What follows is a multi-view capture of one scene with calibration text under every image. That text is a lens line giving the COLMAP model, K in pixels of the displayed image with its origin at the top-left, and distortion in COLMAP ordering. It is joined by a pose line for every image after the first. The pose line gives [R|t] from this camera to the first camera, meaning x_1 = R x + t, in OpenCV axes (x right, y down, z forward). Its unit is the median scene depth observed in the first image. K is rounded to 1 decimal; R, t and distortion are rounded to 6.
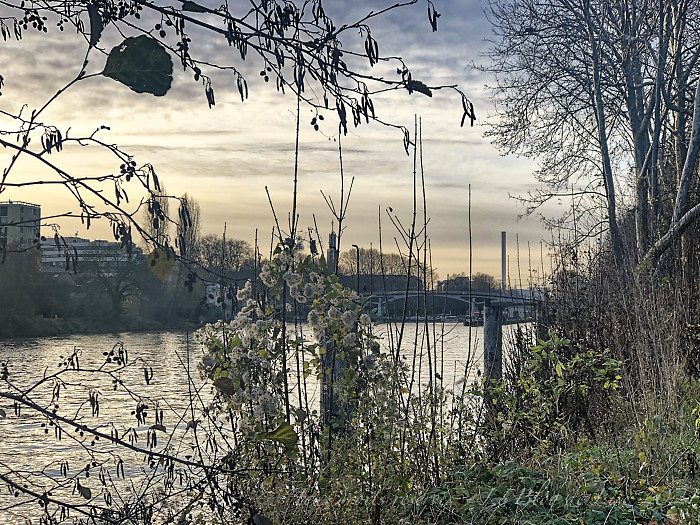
lens RADIAL K [[1173.9, 0, 350.0], [0, 1173.9, 262.5], [0, 0, 1]] dist [-0.011267, -0.028345]
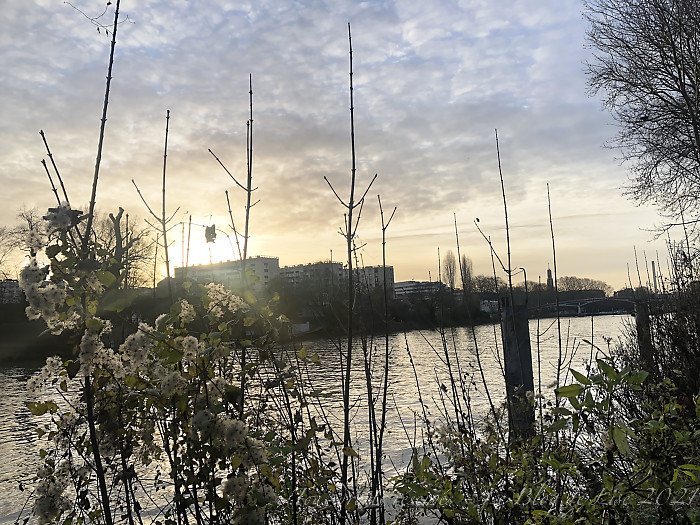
lens RADIAL K [[581.2, 0, 350.0], [0, 581.2, 262.5], [0, 0, 1]] dist [0.068544, -0.004626]
pose [[0.938515, -0.082021, -0.335355, 0.028230], [0.065154, 0.995993, -0.061261, 0.005327], [0.339036, 0.035645, 0.940098, 0.126905]]
